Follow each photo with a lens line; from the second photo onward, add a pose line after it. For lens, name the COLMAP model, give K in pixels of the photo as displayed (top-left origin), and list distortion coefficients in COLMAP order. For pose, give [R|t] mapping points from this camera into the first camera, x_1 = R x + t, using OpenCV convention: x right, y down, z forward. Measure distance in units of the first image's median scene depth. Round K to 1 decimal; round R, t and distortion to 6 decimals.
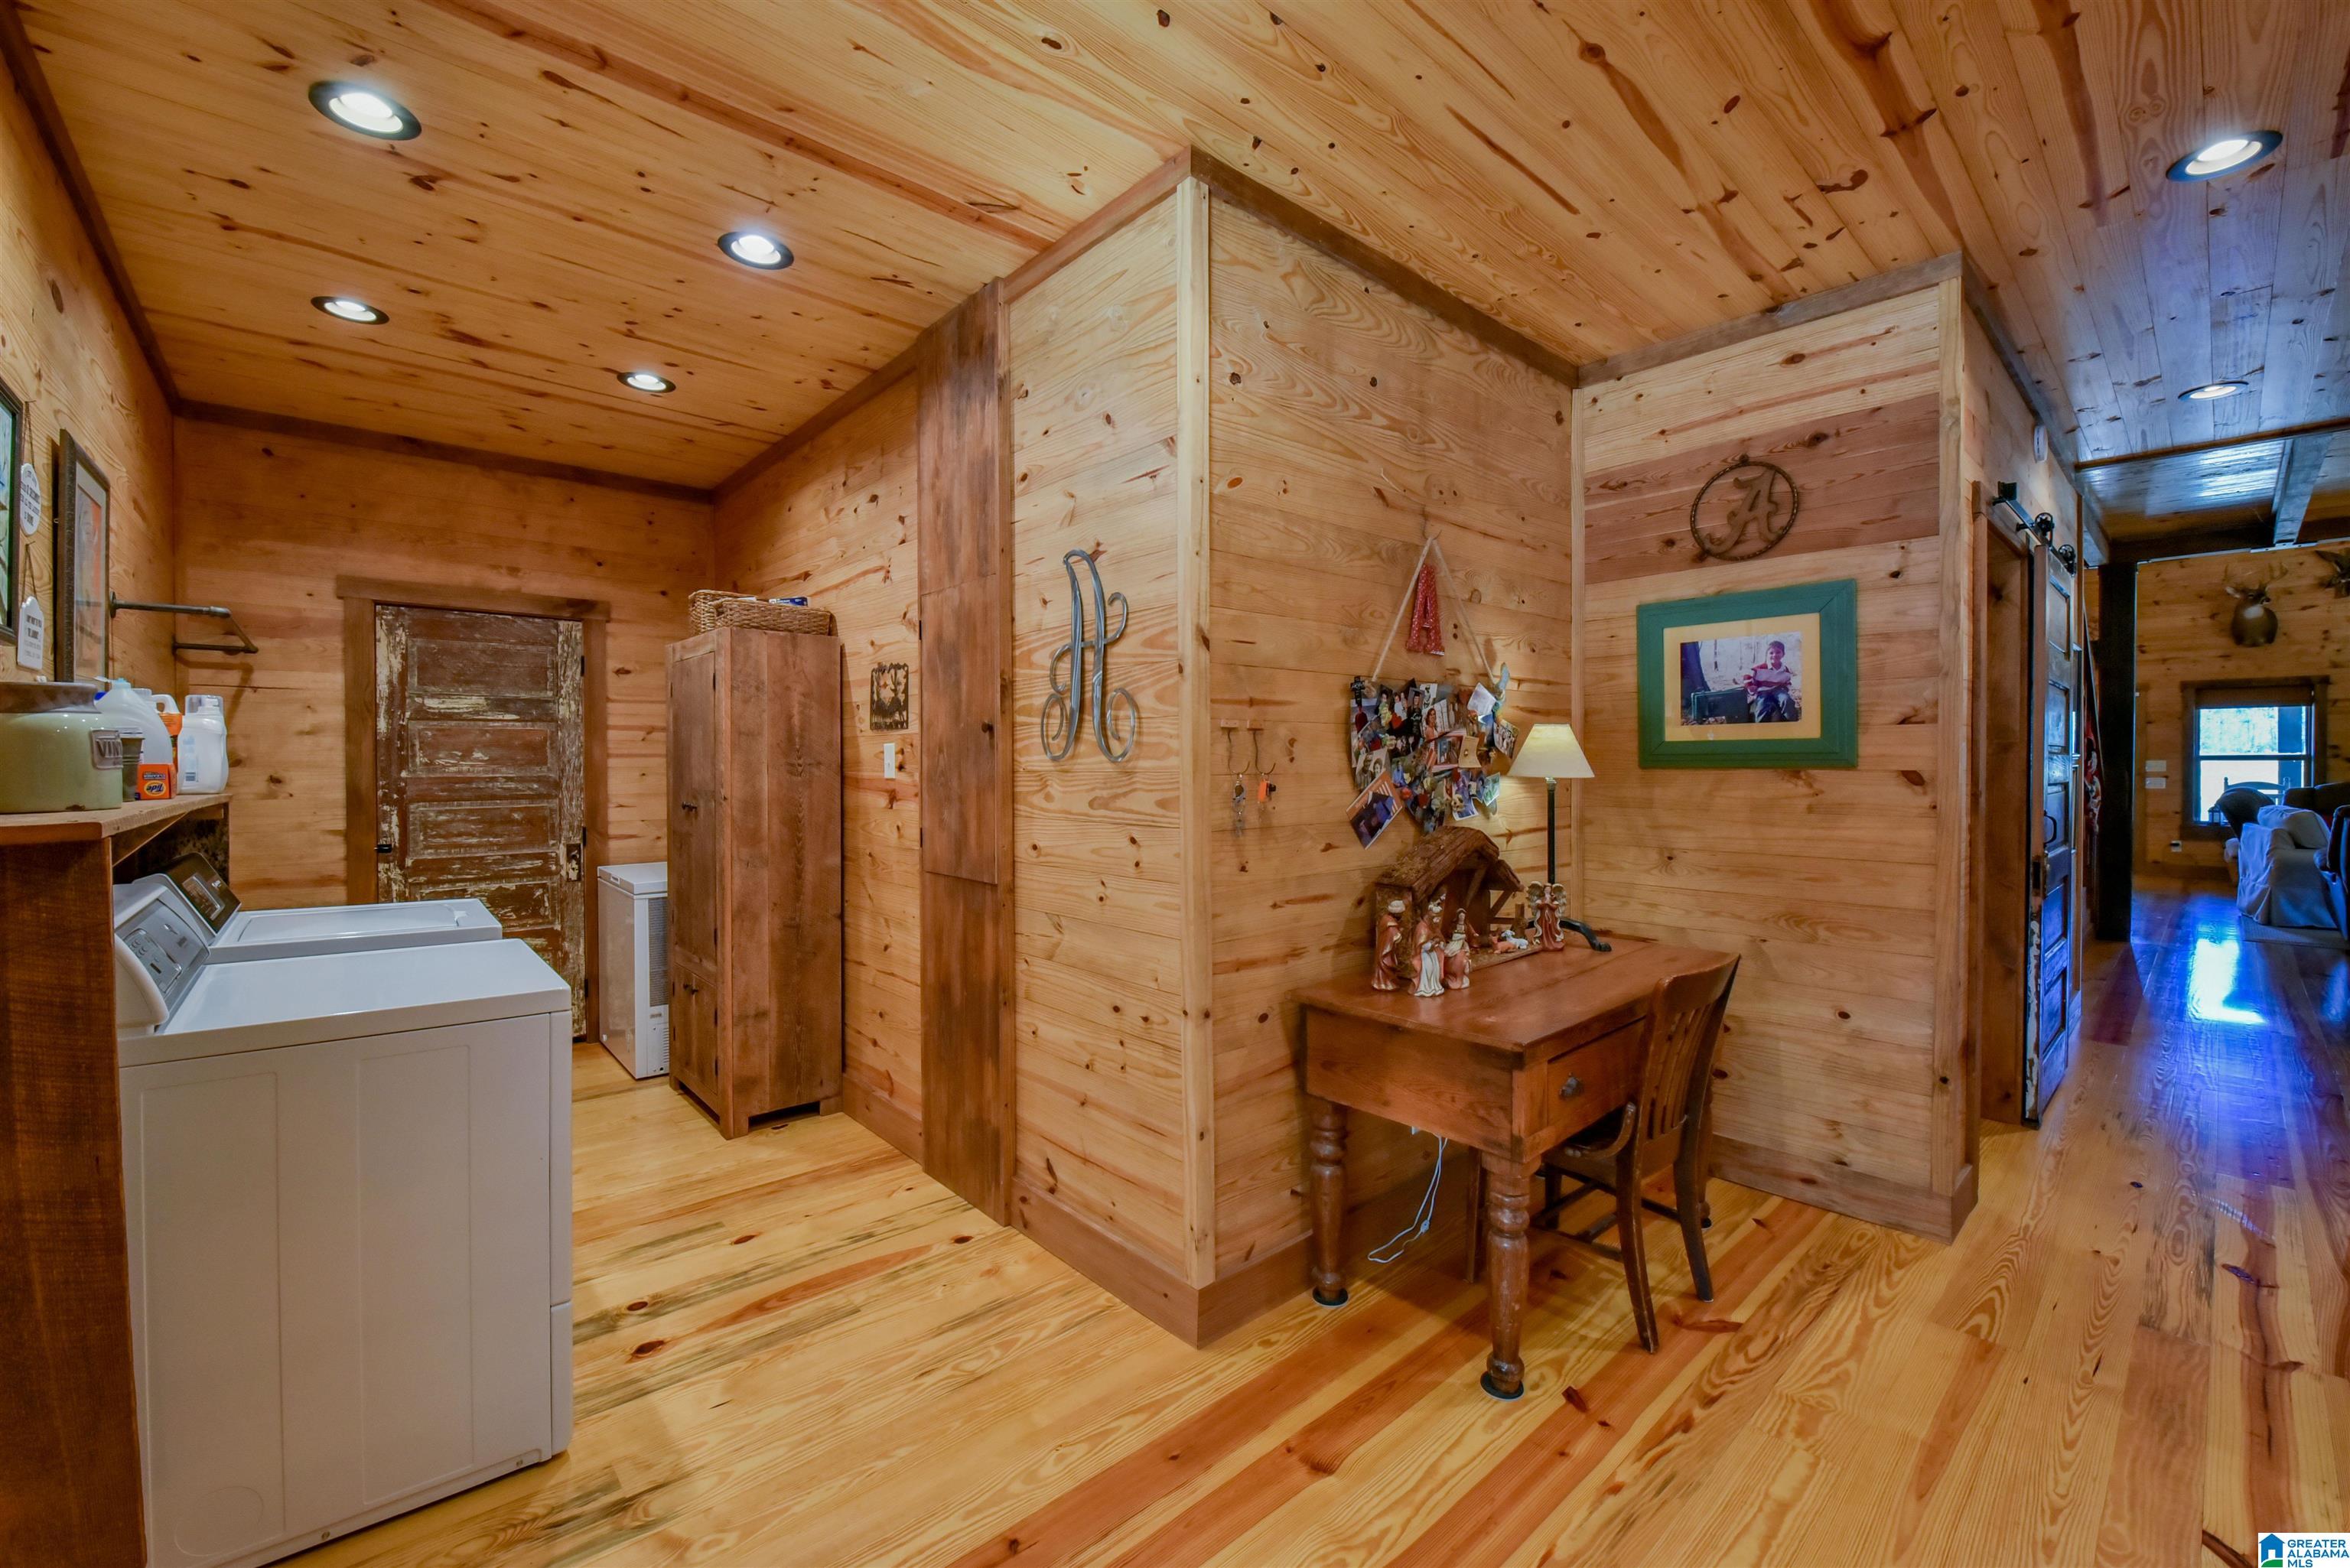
lens RADIAL K [[965.5, 0, 1182.0], [0, 965.5, 772.2], [0, 0, 1]] dist [-0.013736, -0.002402]
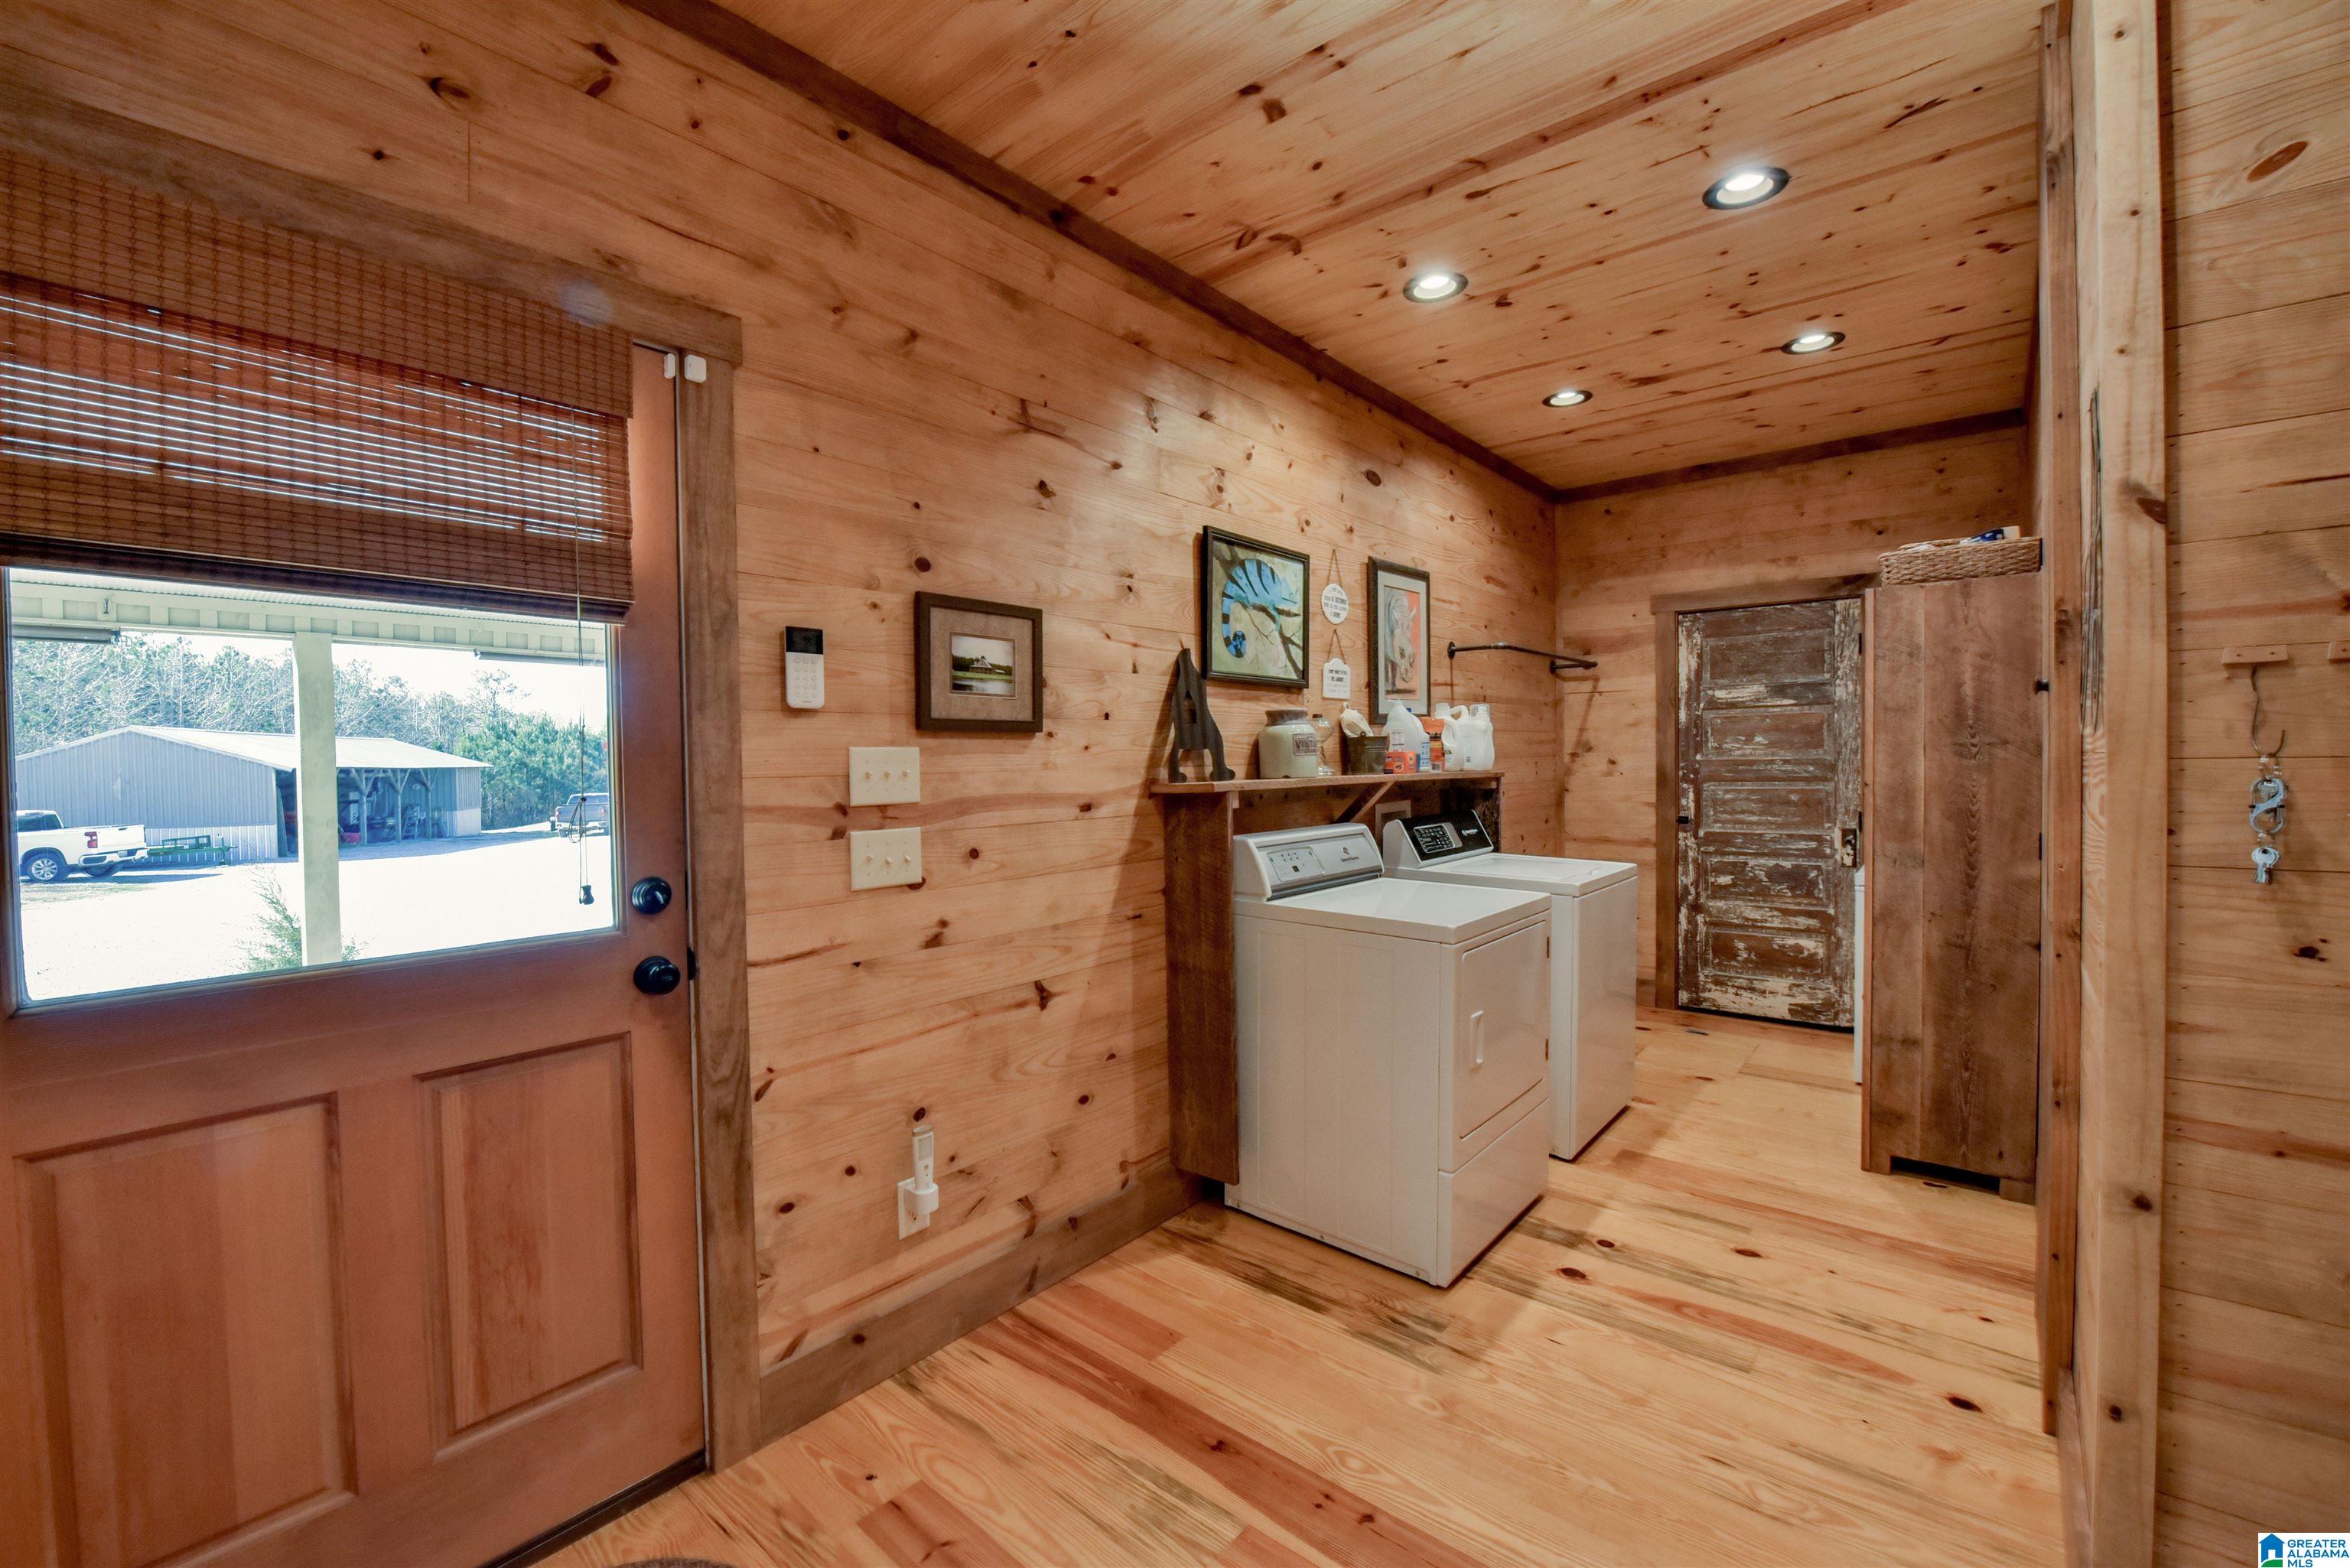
lens RADIAL K [[965.5, 0, 1176.2], [0, 965.5, 772.1], [0, 0, 1]] dist [-0.013736, -0.002402]
pose [[0.129684, 0.013351, -0.991465, 0.272844], [0.005407, 0.999885, 0.014172, 0.000221], [0.991541, -0.007198, 0.129597, 0.227828]]
